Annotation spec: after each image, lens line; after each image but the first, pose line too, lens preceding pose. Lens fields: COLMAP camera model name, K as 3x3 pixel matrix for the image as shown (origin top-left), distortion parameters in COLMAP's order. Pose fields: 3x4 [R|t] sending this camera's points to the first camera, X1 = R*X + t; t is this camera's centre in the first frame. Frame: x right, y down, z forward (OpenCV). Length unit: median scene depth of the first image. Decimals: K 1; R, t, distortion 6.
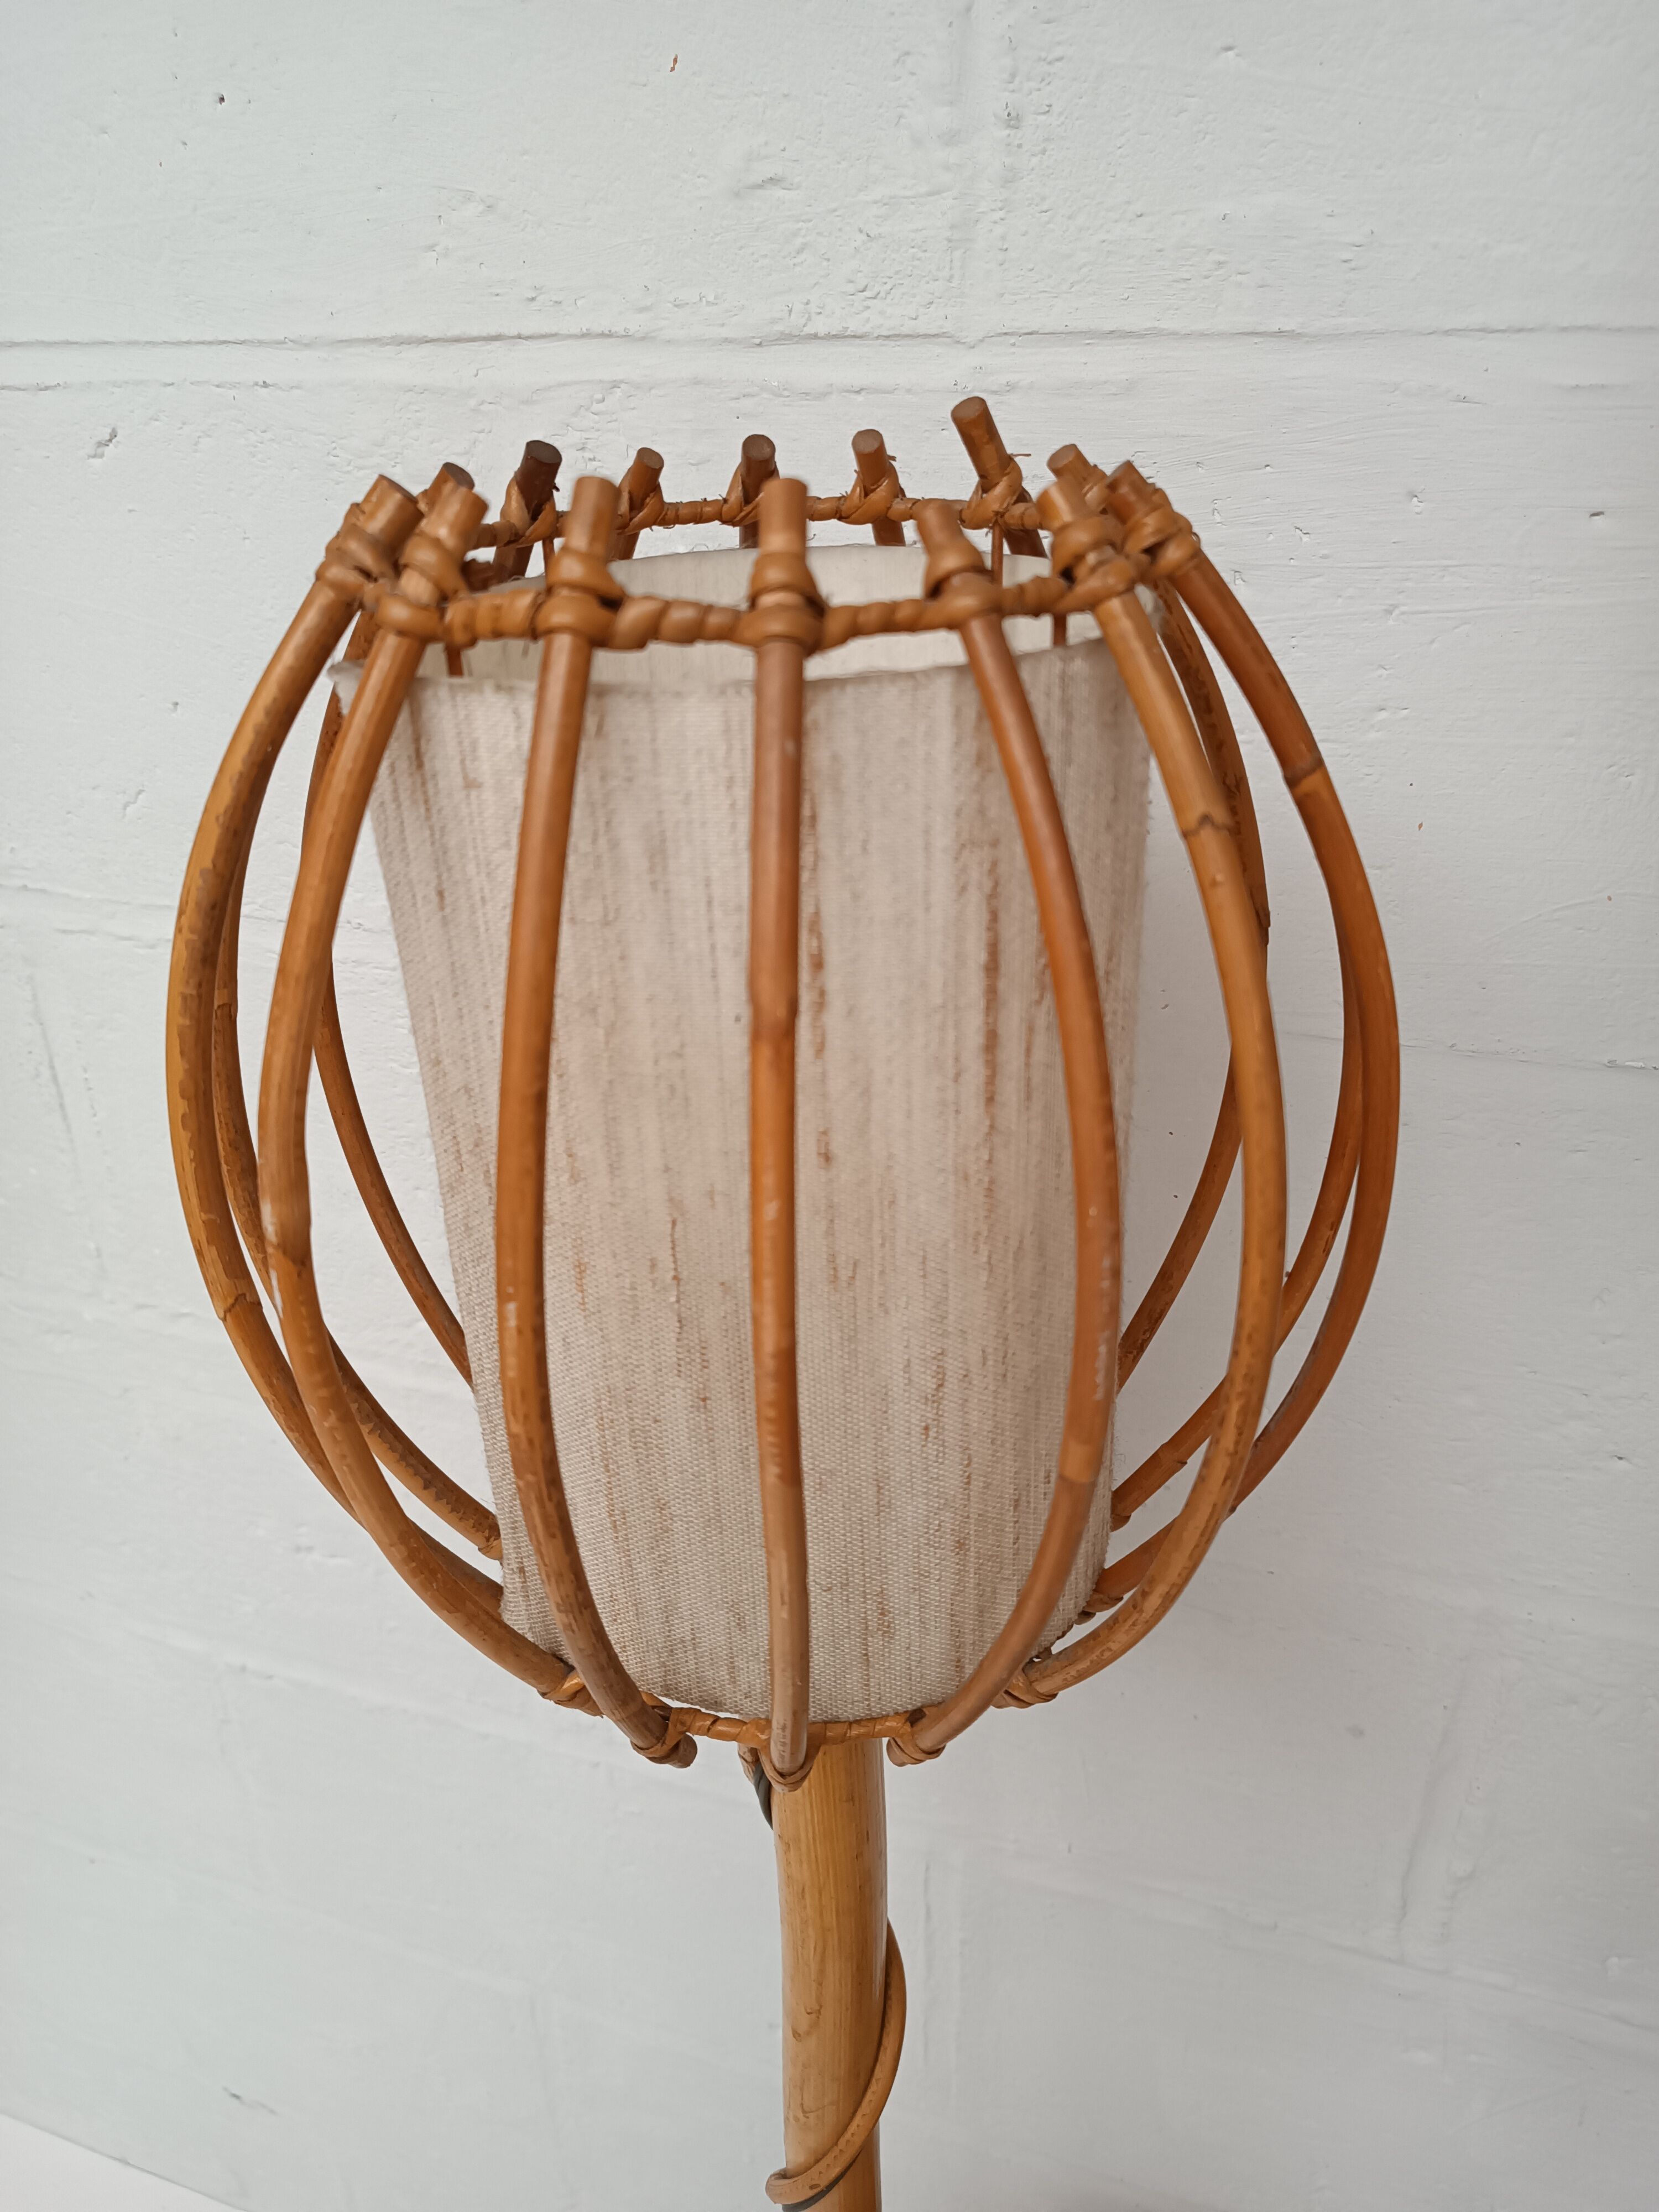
lens RADIAL K [[1536.7, 0, 846.6], [0, 1536.7, 1101.6], [0, 0, 1]] dist [0.016852, -0.016660]
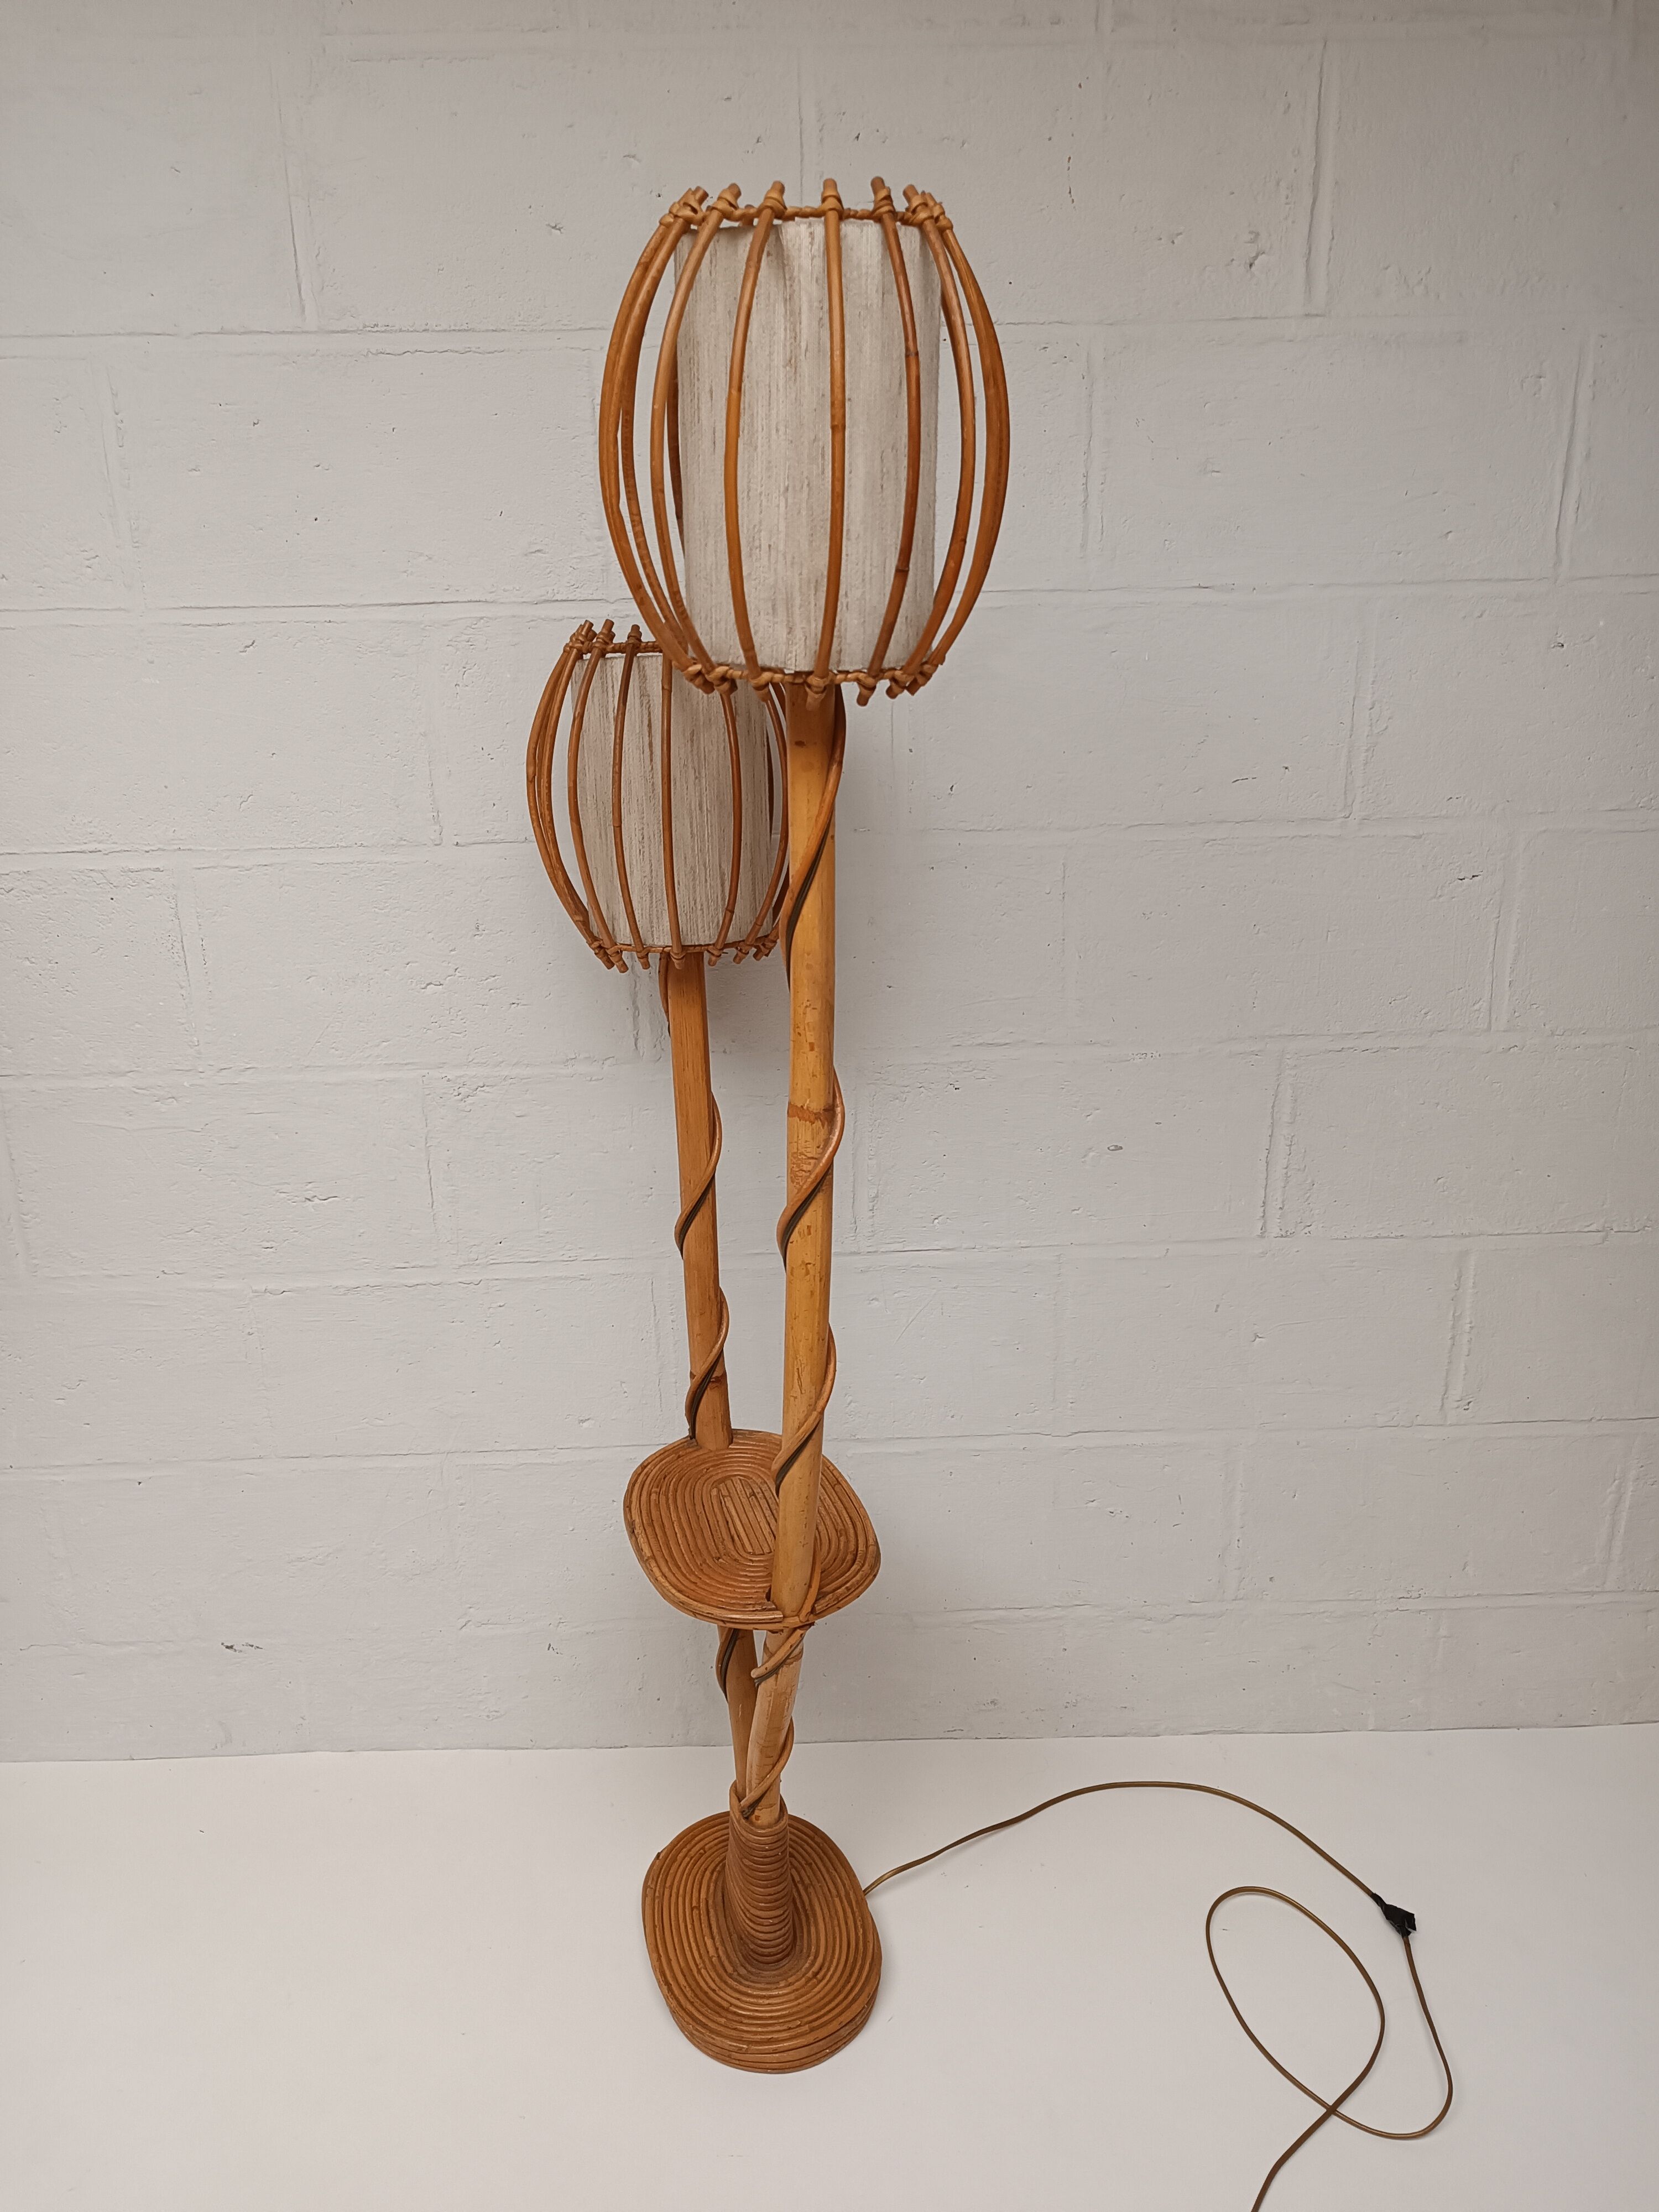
lens RADIAL K [[1477.0, 0, 803.8], [0, 1477.0, 1125.4], [0, 0, 1]] dist [0.013278, -0.011586]
pose [[0.938538, -0.117726, 0.324479, -0.941406], [0.165094, 0.978646, -0.122459, 1.382028], [-0.303133, 0.168502, 0.937932, -2.470005]]
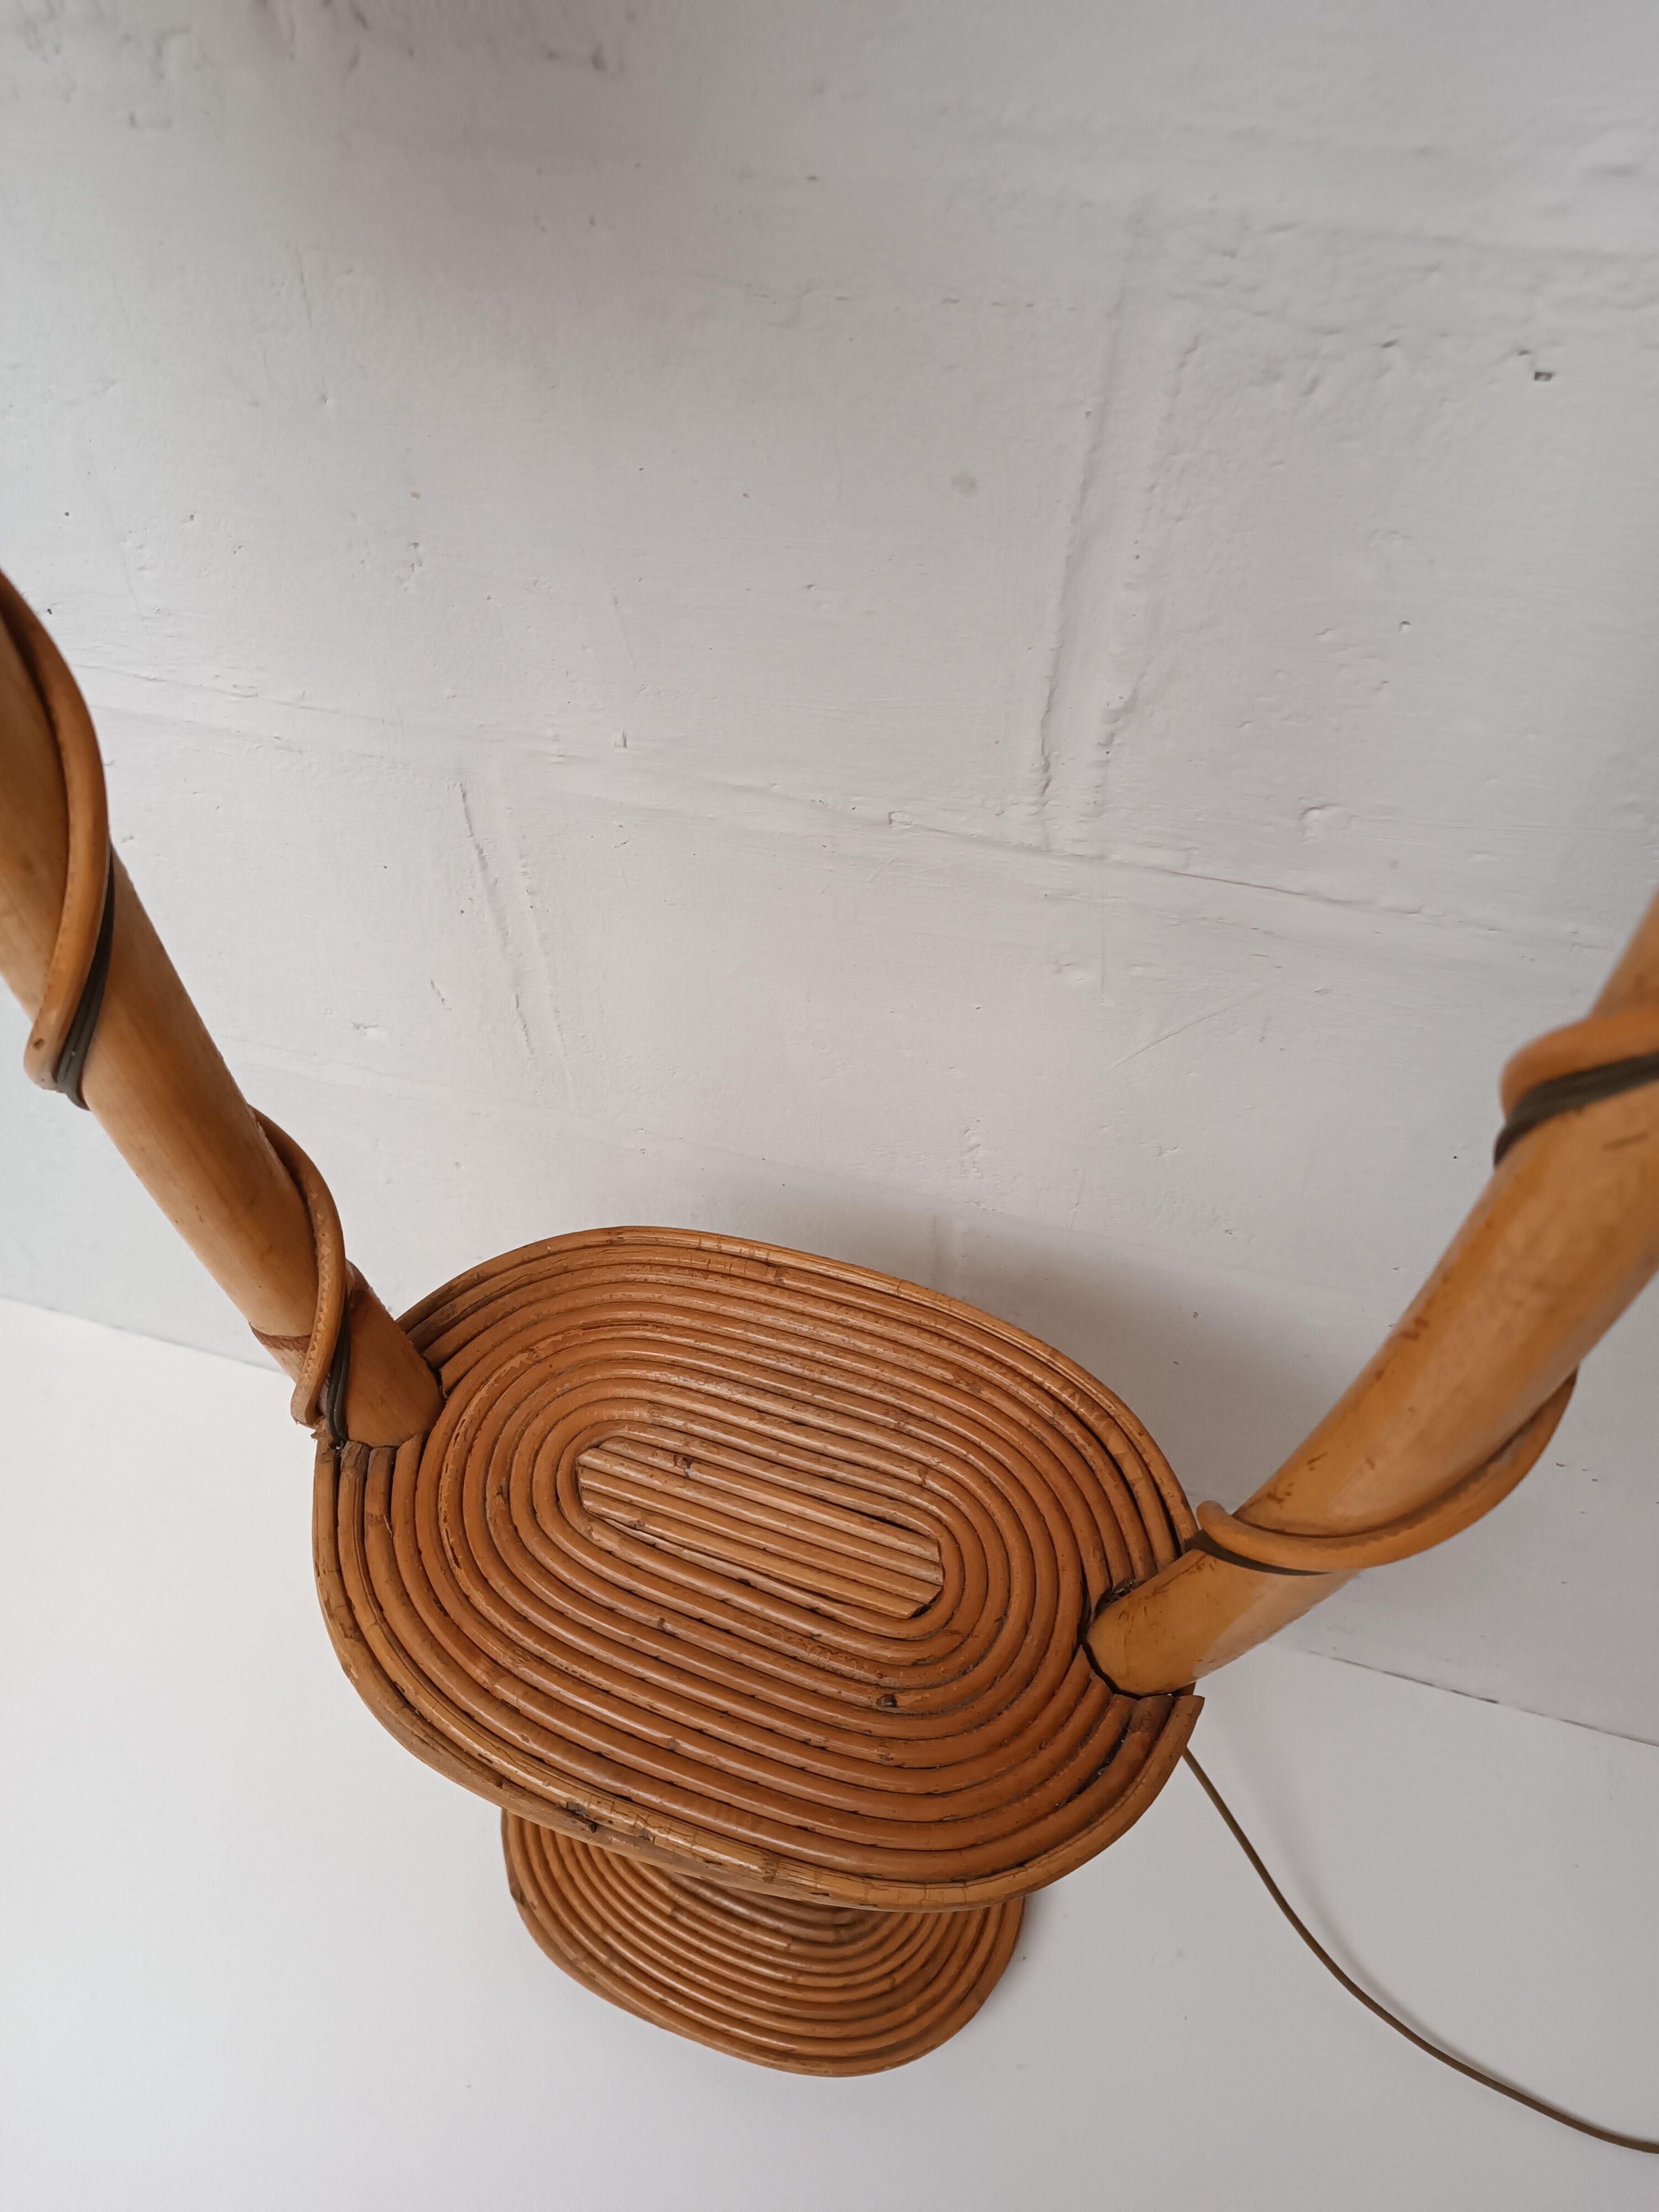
lens RADIAL K [[1536.7, 0, 843.6], [0, 1536.7, 1077.2], [0, 0, 1]] dist [0.016852, -0.016660]
pose [[0.998736, -0.037547, 0.033415, 0.506959], [0.018965, 0.897175, 0.441268, 0.708499], [-0.046548, -0.440077, 0.896753, 0.607611]]
